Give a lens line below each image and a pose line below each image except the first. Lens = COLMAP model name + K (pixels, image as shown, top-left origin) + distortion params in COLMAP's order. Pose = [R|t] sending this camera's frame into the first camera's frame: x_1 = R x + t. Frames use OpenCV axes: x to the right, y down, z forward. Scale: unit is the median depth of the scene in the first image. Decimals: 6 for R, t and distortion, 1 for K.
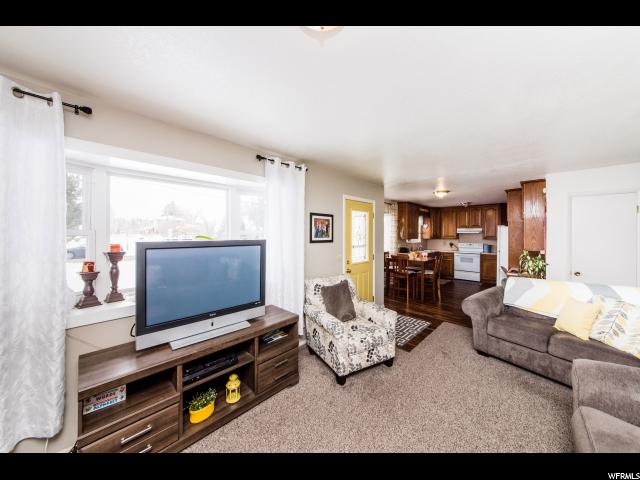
lens RADIAL K [[231.8, 0, 325.9], [0, 231.8, 230.5], [0, 0, 1]] dist [-0.000908, -0.000053]
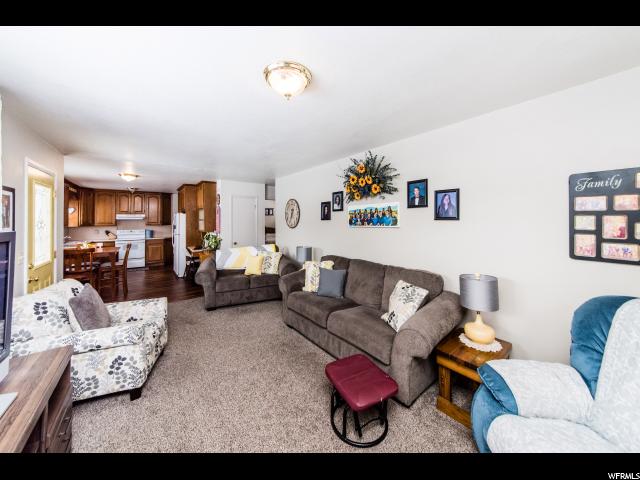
lens RADIAL K [[229.8, 0, 316.6], [0, 229.8, 218.0], [0, 0, 1]] dist [-0.000210, 0.000009]
pose [[0.179066, 0.001985, 0.983835, -0.415877], [-0.006641, 0.999978, -0.000809, 0.002606], [-0.983815, -0.006389, 0.179075, 0.136029]]
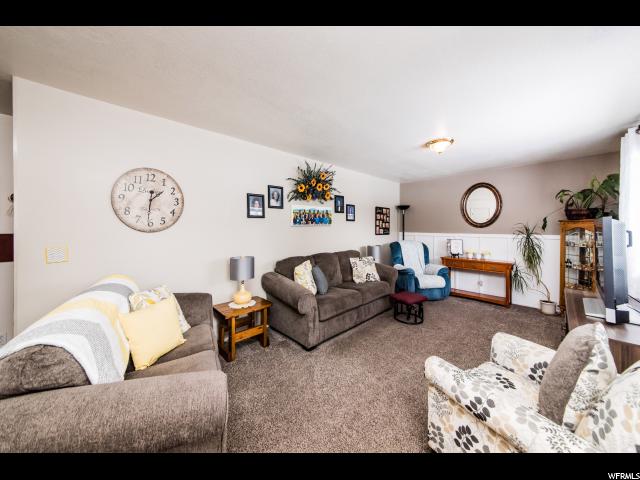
lens RADIAL K [[231.8, 0, 325.9], [0, 231.8, 230.5], [0, 0, 1]] dist [-0.000908, -0.000053]
pose [[-0.998772, -0.007475, 0.048982, 0.373828], [-0.007423, 0.999972, 0.001235, 0.054453], [-0.048990, 0.000869, -0.998799, 1.122373]]
